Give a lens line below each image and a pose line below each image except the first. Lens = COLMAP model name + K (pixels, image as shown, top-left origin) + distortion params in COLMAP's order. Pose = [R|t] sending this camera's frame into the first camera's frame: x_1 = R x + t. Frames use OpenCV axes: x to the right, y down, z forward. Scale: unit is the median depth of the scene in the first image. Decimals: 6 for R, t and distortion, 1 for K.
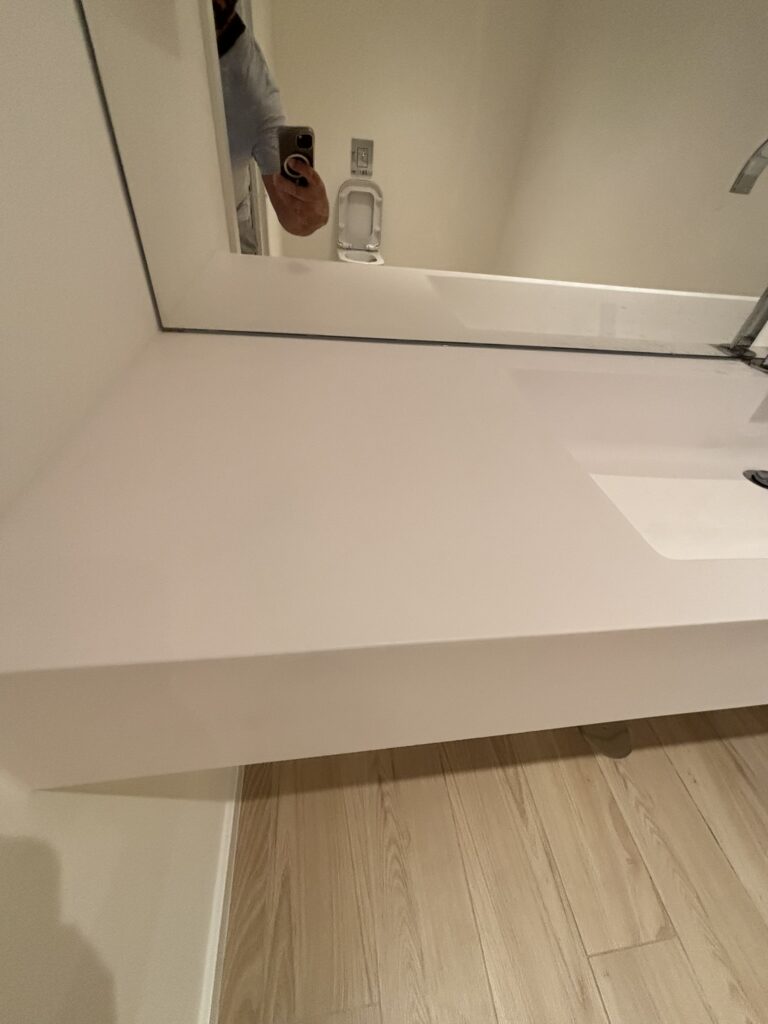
lens RADIAL K [[411.3, 0, 384.0], [0, 411.3, 512.0], [0, 0, 1]] dist [-0.000241, -0.000025]
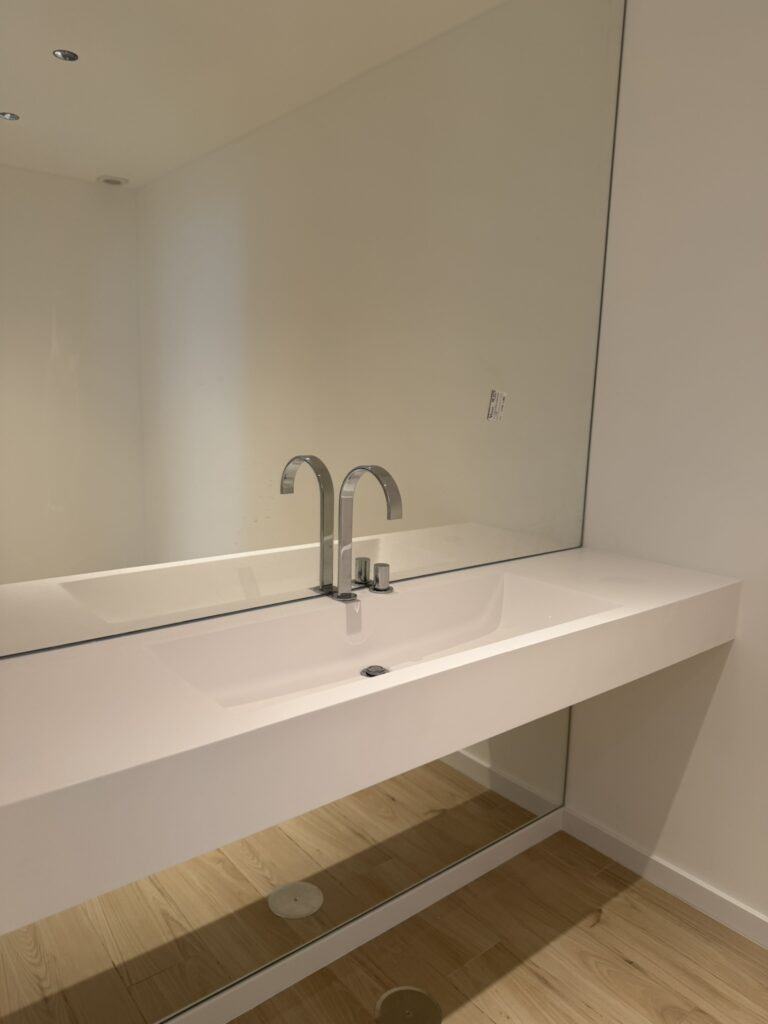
lens RADIAL K [[738.2, 0, 384.0], [0, 738.2, 512.0], [0, 0, 1]] dist [0.034928, -0.000933]
pose [[0.850152, -0.161146, 0.501271, -0.104369], [0.393353, 0.827237, -0.401189, 0.325293], [-0.350020, 0.538248, 0.766665, -0.773238]]
